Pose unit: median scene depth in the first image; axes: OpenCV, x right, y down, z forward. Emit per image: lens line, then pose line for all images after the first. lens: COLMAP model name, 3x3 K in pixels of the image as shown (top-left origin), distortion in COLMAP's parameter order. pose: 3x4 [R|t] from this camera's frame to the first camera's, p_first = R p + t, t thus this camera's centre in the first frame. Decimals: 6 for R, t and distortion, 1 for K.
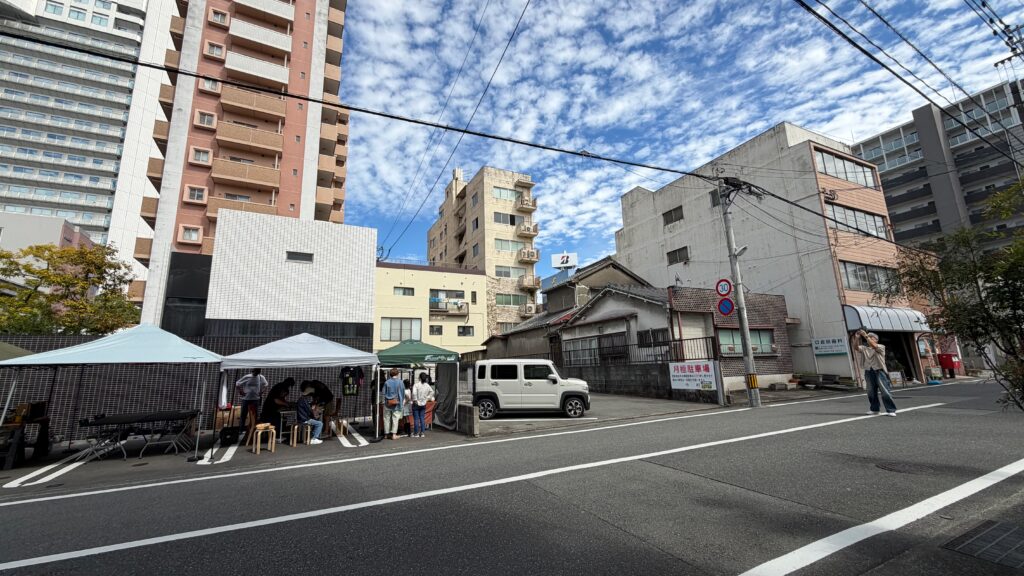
lens RADIAL K [[405.9, 0, 512.0], [0, 405.9, 288.0], [0, 0, 1]] dist [-0.001022, -0.000241]
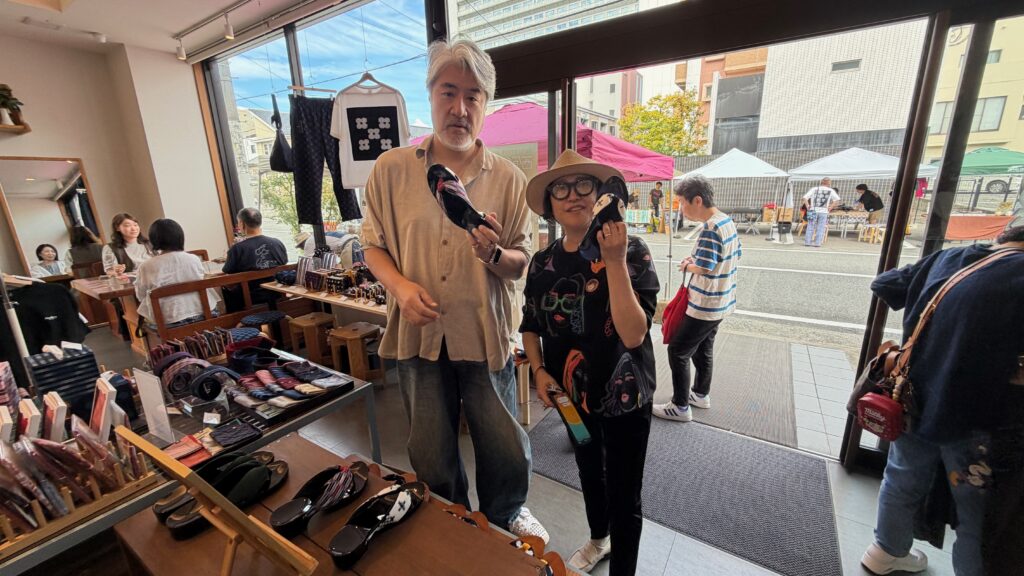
lens RADIAL K [[406.8, 0, 512.0], [0, 406.8, 288.0], [0, 0, 1]] dist [-0.000044, -0.000493]
pose [[0.498018, 0.233401, -0.835166, 0.021462], [0.184826, 0.912397, 0.365199, -0.047263], [0.847241, -0.336236, 0.411252, -0.158086]]
